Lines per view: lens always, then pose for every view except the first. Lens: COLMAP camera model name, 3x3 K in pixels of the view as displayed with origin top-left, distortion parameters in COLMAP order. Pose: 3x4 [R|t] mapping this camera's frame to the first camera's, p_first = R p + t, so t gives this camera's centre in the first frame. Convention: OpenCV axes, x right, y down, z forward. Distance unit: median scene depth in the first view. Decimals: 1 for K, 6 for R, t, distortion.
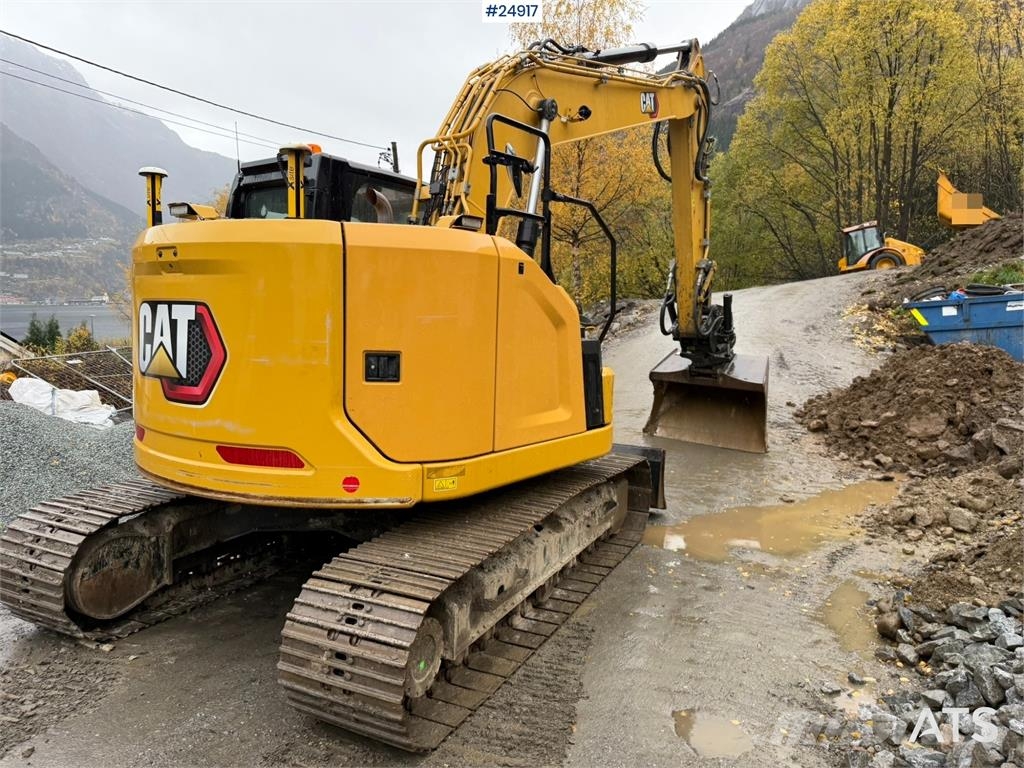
lens RADIAL K [[717.7, 0, 501.2], [0, 717.7, 372.9], [0, 0, 1]] dist [0.083828, -0.121228]
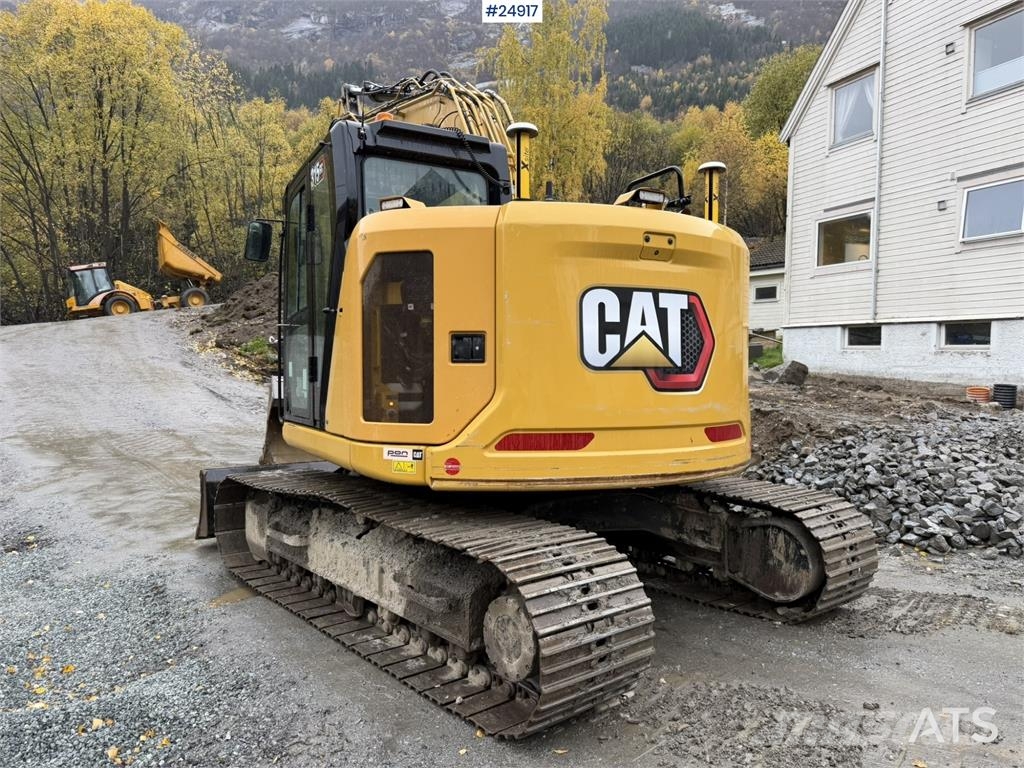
lens RADIAL K [[711.4, 0, 517.0], [0, 711.4, 387.0], [0, 0, 1]] dist [0.128735, -0.208453]
pose [[0.418075, -0.041686, 0.907456, -1.278514], [0.084334, 0.996414, 0.006919, 0.008530], [-0.904489, 0.073637, 0.420091, 0.704511]]
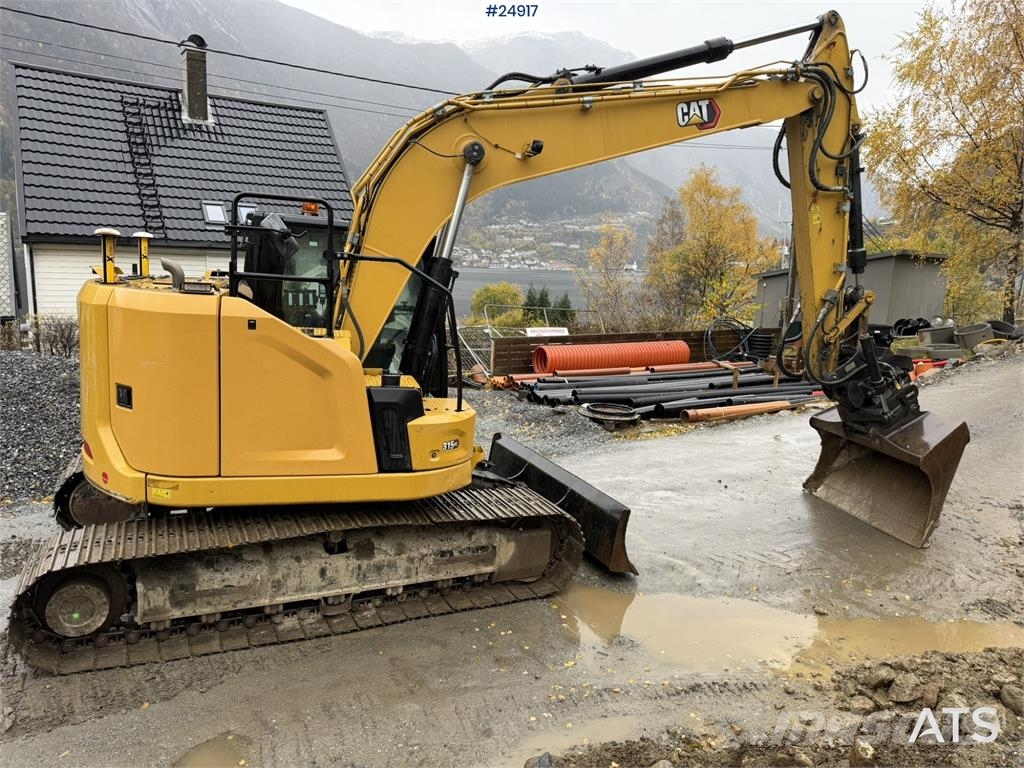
lens RADIAL K [[717.5, 0, 504.4], [0, 717.5, 380.0], [0, 0, 1]] dist [0.040372, -0.052323]
pose [[0.783390, 0.125138, -0.608803, 1.023526], [-0.095662, 0.992126, 0.080833, -0.183183], [0.614125, -0.005085, 0.789193, 0.319044]]
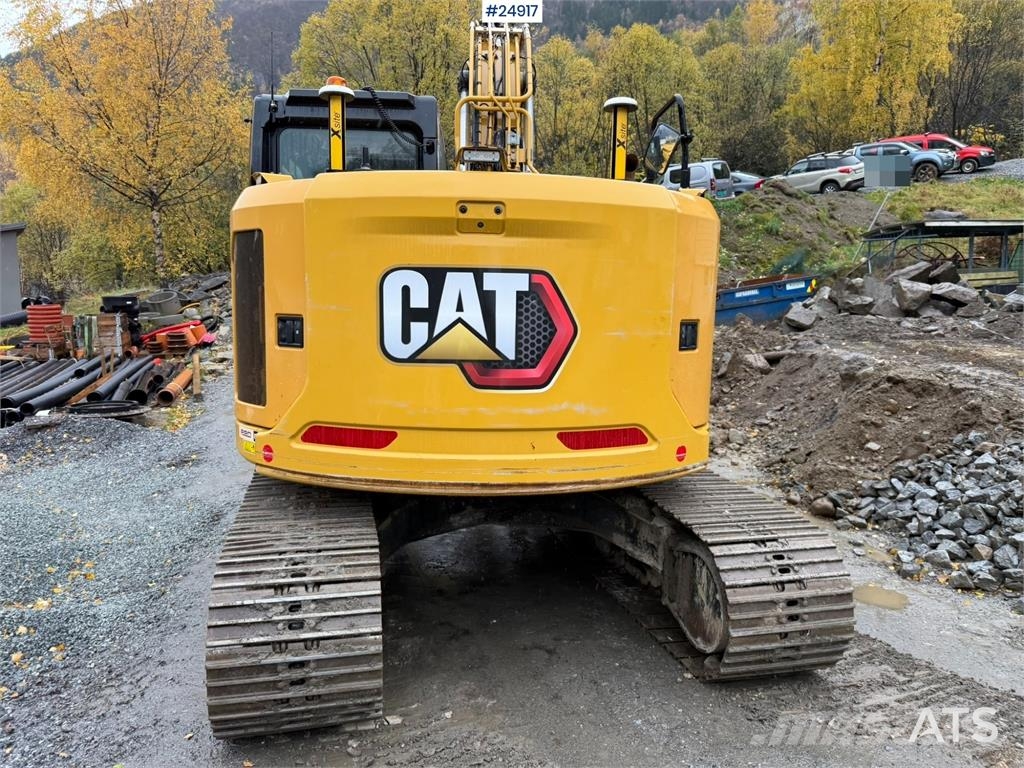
lens RADIAL K [[715.5, 0, 507.8], [0, 715.5, 376.7], [0, 0, 1]] dist [0.102070, -0.172198]
pose [[0.772623, -0.078623, 0.629978, -0.863569], [0.055092, 0.996862, 0.056845, -0.018821], [-0.632470, -0.009213, 0.774530, 0.318252]]
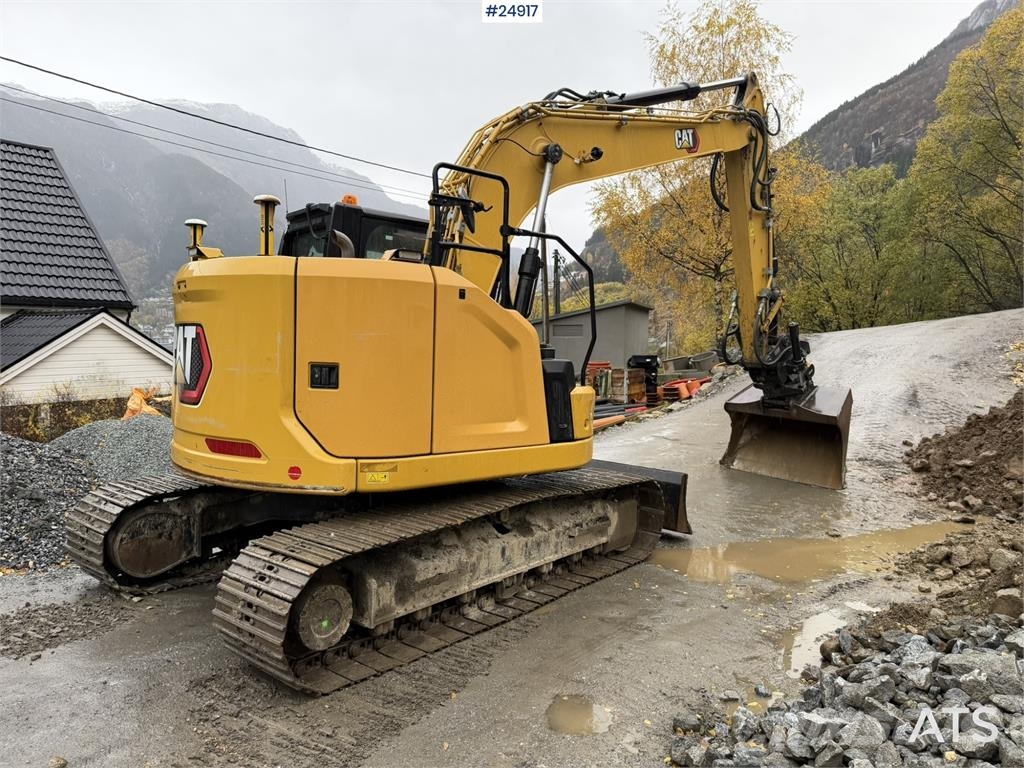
lens RADIAL K [[715.5, 0, 507.8], [0, 715.5, 376.7], [0, 0, 1]] dist [0.102070, -0.172198]
pose [[0.972013, 0.011667, -0.234637, 0.354348], [-0.022898, 0.998716, -0.045197, 0.034465], [0.233809, 0.049304, 0.971032, -0.081911]]
